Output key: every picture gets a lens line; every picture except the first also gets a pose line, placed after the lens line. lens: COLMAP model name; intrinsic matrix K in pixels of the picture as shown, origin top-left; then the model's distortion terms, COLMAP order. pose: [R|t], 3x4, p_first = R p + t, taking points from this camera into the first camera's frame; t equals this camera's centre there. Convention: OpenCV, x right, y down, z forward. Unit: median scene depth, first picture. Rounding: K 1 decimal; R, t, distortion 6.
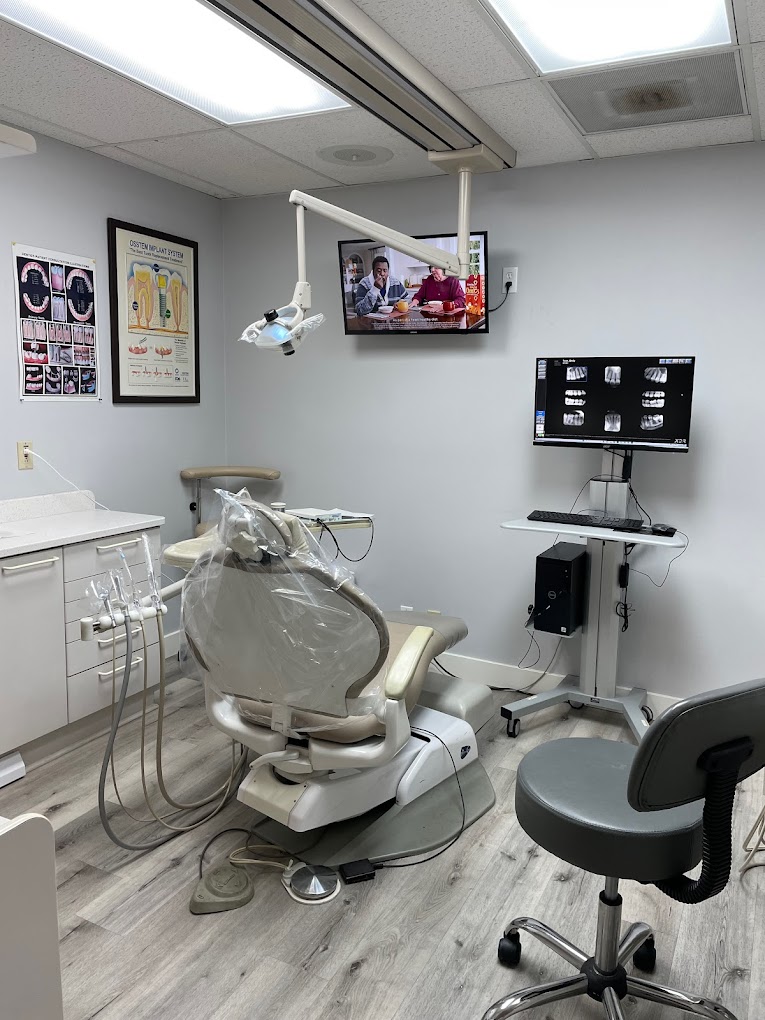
lens RADIAL K [[794.1, 0, 384.4], [0, 794.1, 509.5], [0, 0, 1]] dist [-0.004173, -0.003566]
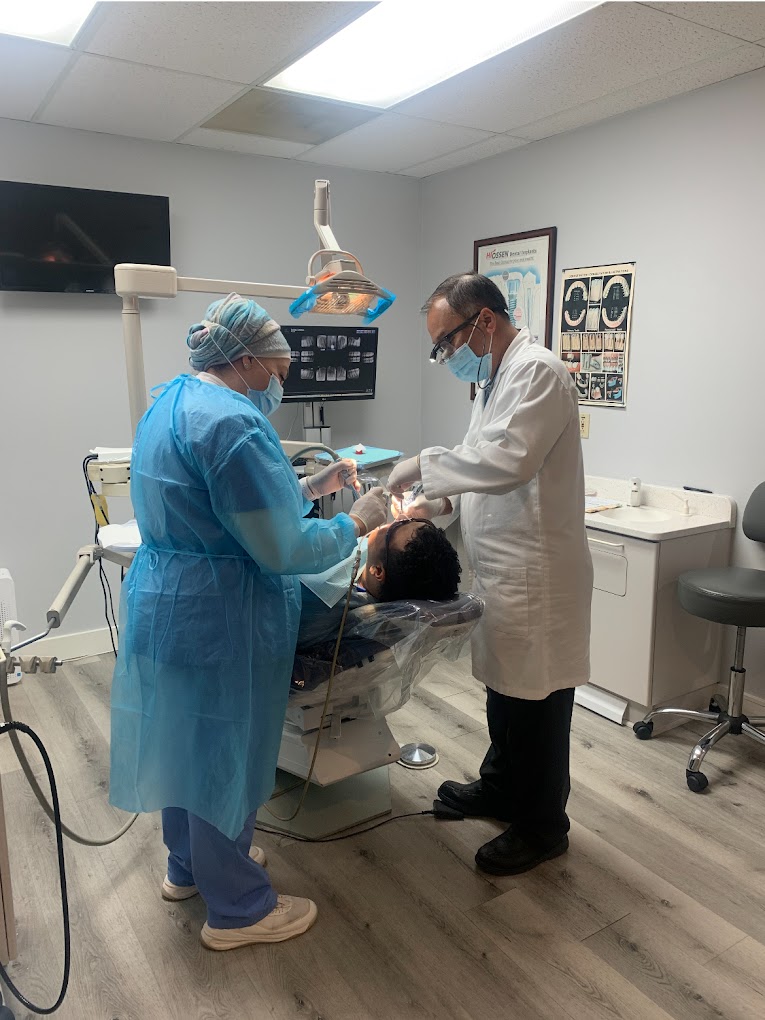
lens RADIAL K [[794.1, 0, 383.7], [0, 794.1, 511.8], [0, 0, 1]] dist [-0.004173, -0.003566]
pose [[-0.497596, 0.126764, -0.858096, 0.665253], [-0.153967, 0.960647, 0.231197, -0.204799], [0.853635, 0.247161, -0.458497, 1.293281]]
